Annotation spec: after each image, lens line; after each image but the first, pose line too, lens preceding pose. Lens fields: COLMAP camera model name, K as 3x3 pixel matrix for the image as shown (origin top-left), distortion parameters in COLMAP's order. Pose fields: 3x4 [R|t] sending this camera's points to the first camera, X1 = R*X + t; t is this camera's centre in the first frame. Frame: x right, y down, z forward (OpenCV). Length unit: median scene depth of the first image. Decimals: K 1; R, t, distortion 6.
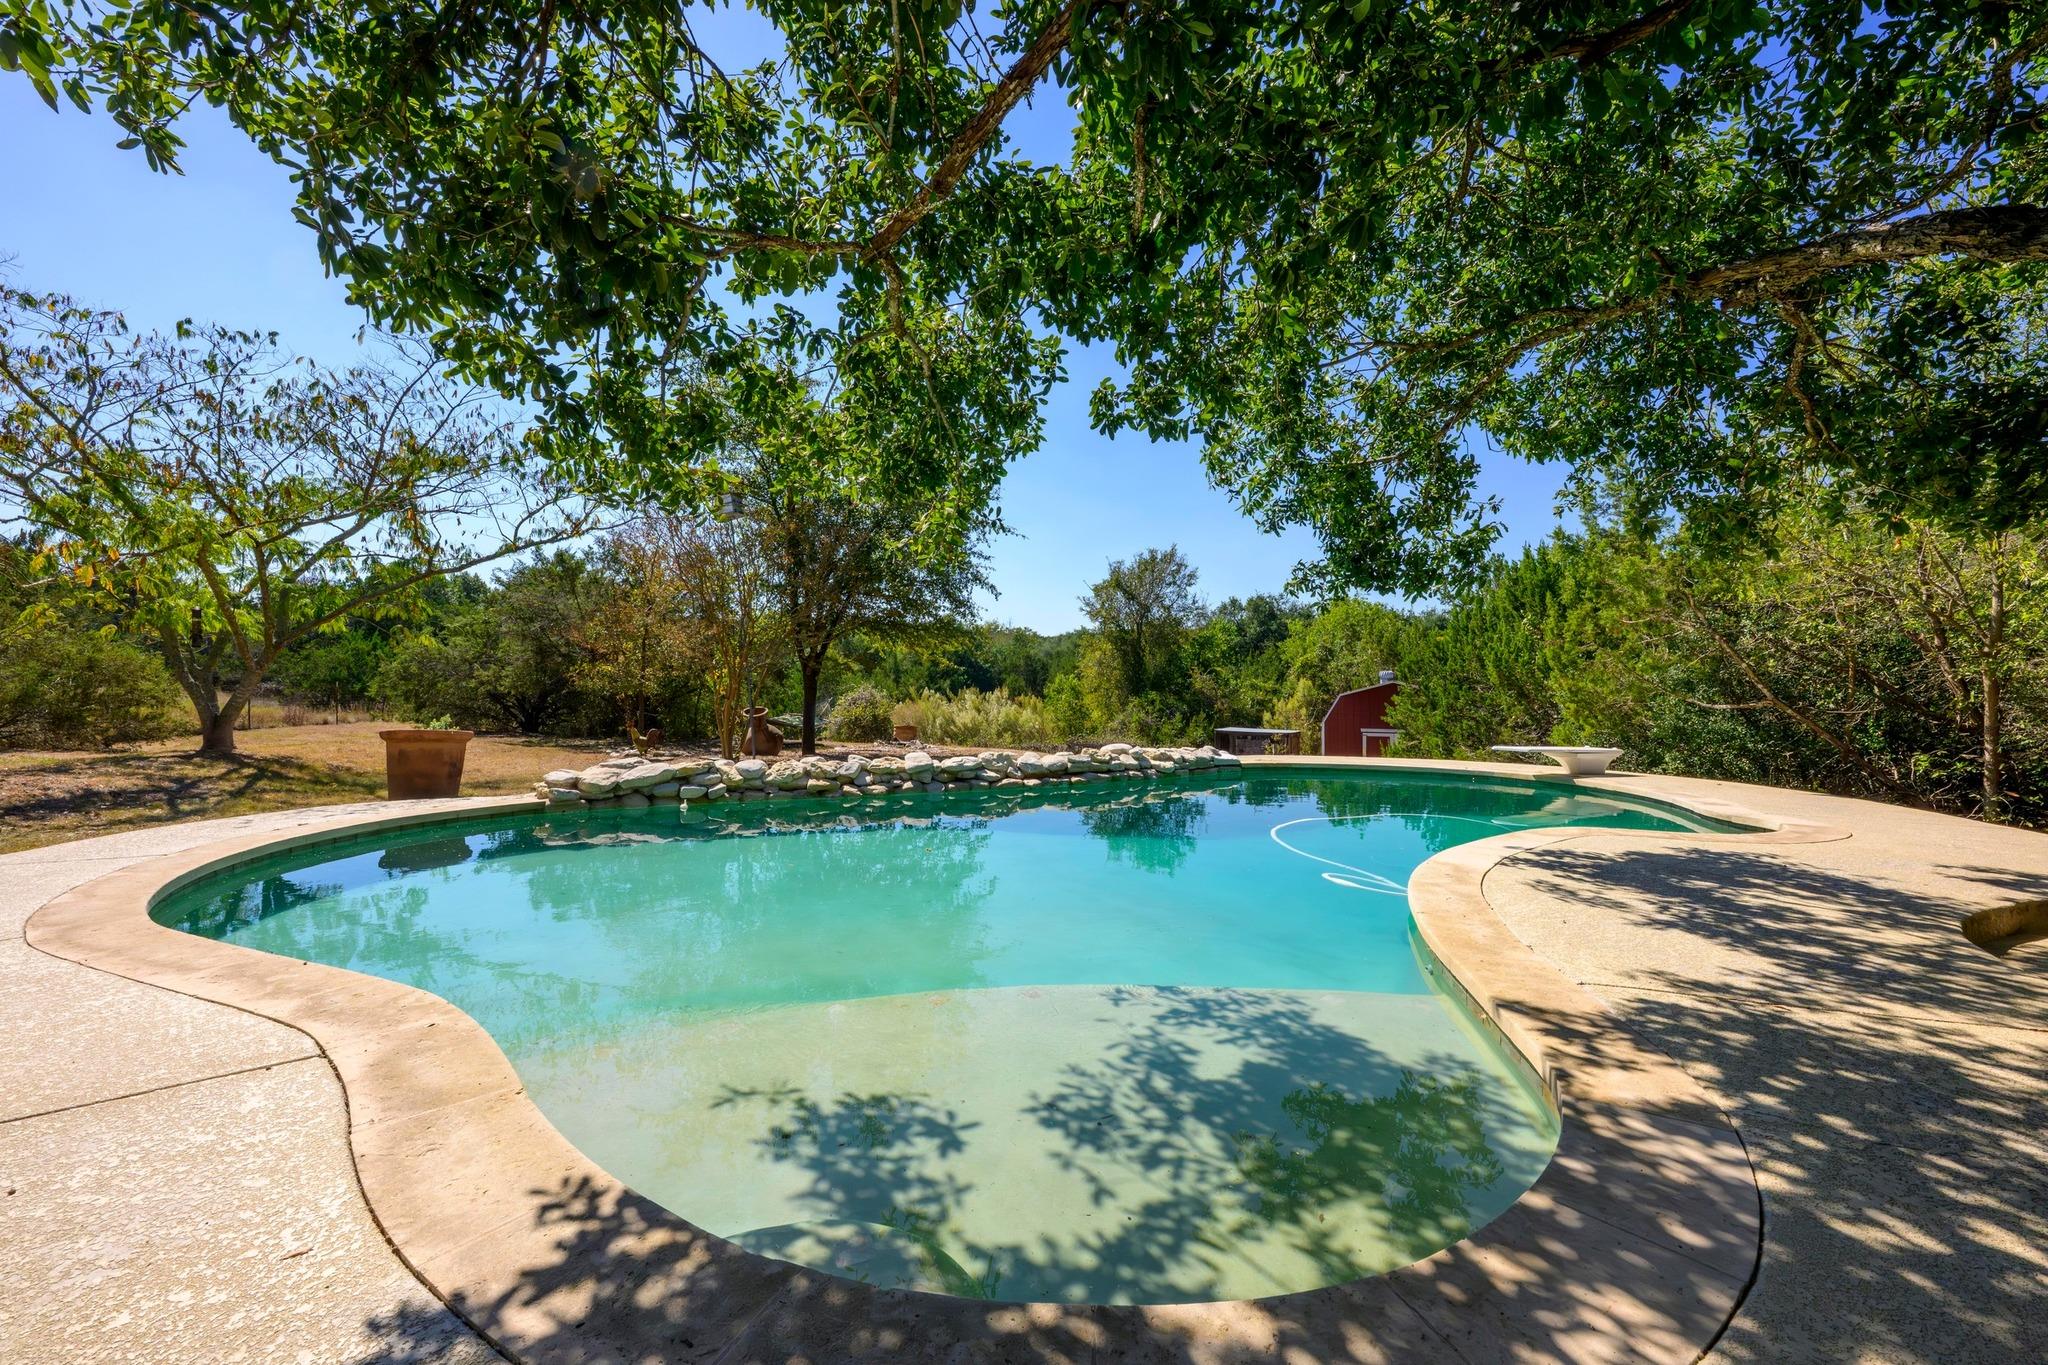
lens RADIAL K [[809.8, 0, 1018.3], [0, 809.8, 675.1], [0, 0, 1]] dist [-0.000429, 0.000034]
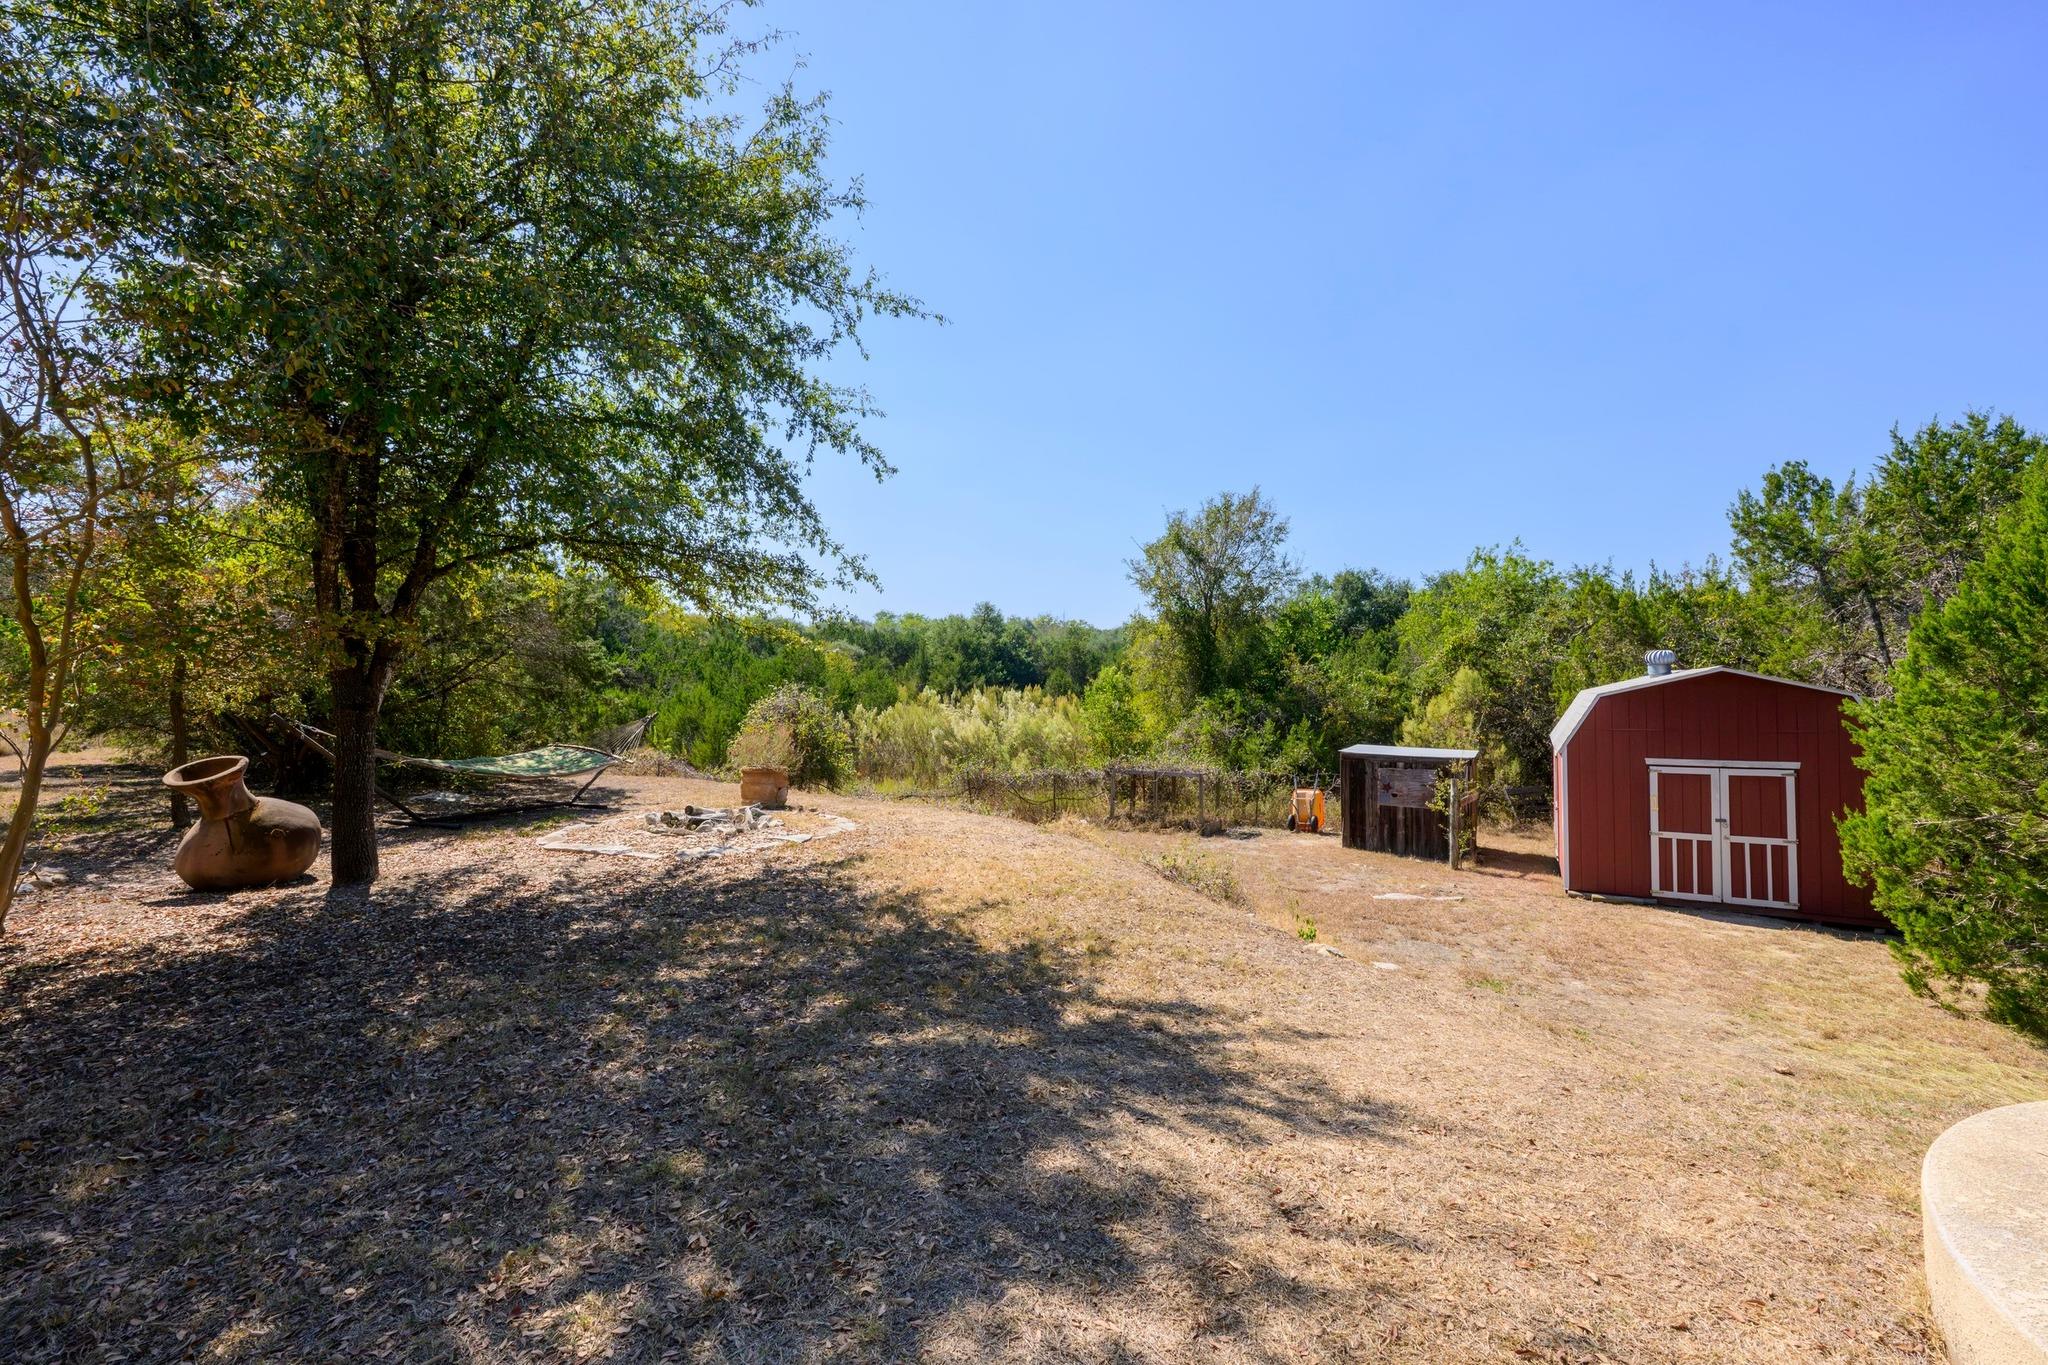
lens RADIAL K [[809.8, 0, 1030.0], [0, 809.8, 688.0], [0, 0, 1]] dist [-0.000429, 0.000034]
pose [[0.998047, -0.014122, -0.060854, 0.031577], [0.015383, 0.999675, 0.020308, 0.001985], [0.060548, -0.021205, 0.997940, 0.257548]]
